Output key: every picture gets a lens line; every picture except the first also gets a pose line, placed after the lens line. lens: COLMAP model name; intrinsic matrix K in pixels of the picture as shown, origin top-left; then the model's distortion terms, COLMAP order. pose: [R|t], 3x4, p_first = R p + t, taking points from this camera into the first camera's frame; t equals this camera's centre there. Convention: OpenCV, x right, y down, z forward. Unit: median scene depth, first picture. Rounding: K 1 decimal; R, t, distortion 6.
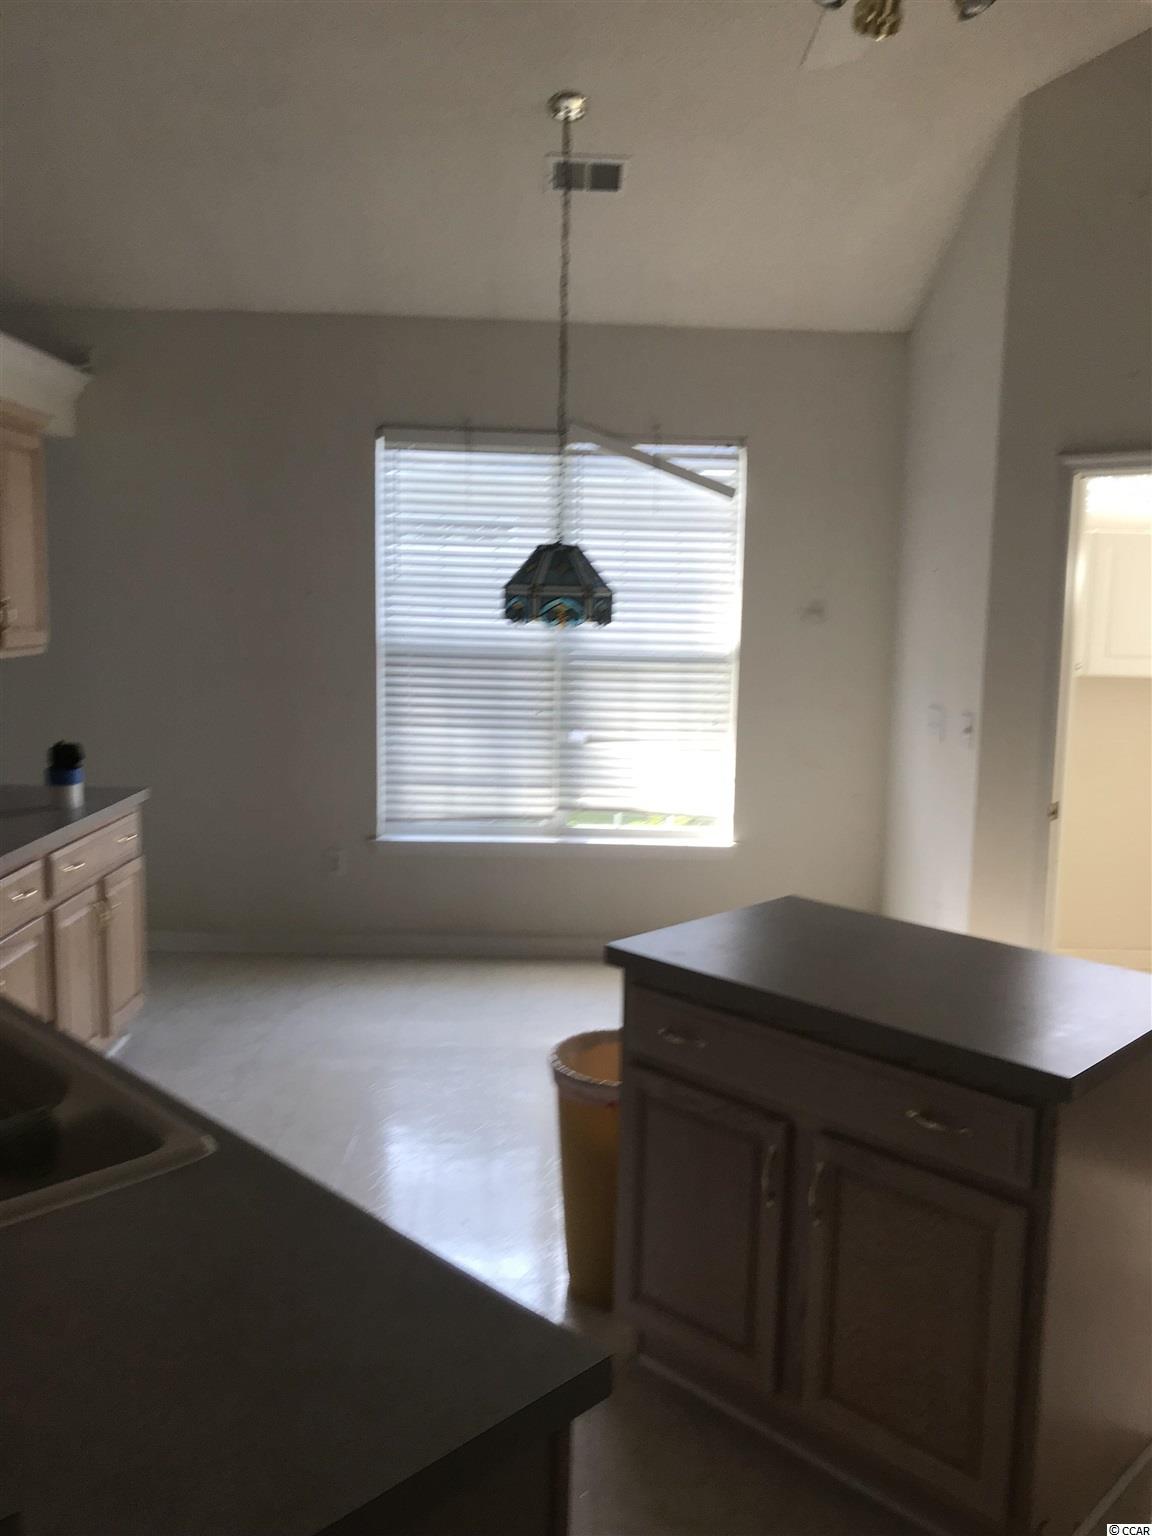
lens RADIAL K [[1284.6, 0, 574.5], [0, 1284.6, 781.3], [0, 0, 1]] dist [0.016501, 0.000138]
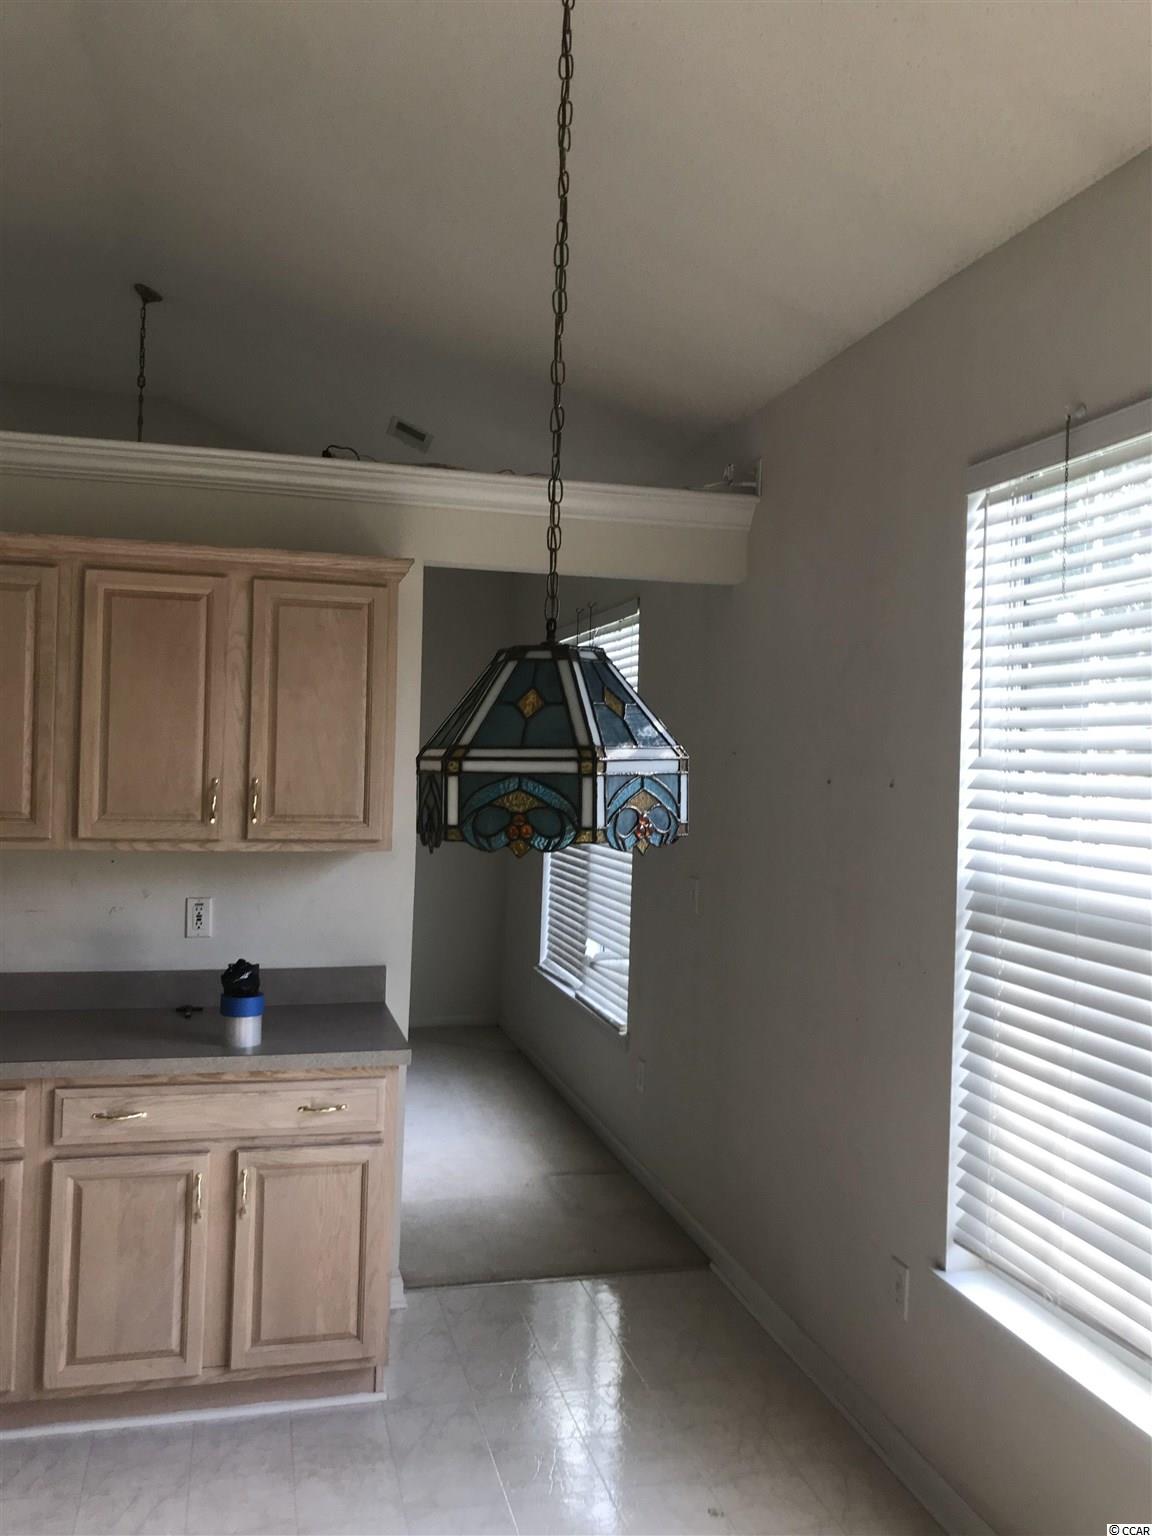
lens RADIAL K [[1284.6, 0, 571.9], [0, 1284.6, 764.8], [0, 0, 1]] dist [0.016501, 0.000138]
pose [[0.227466, -0.019486, -0.973591, 0.308220], [-0.160486, 0.985378, -0.057218, -0.099136], [0.960470, 0.169263, 0.221012, 0.728851]]
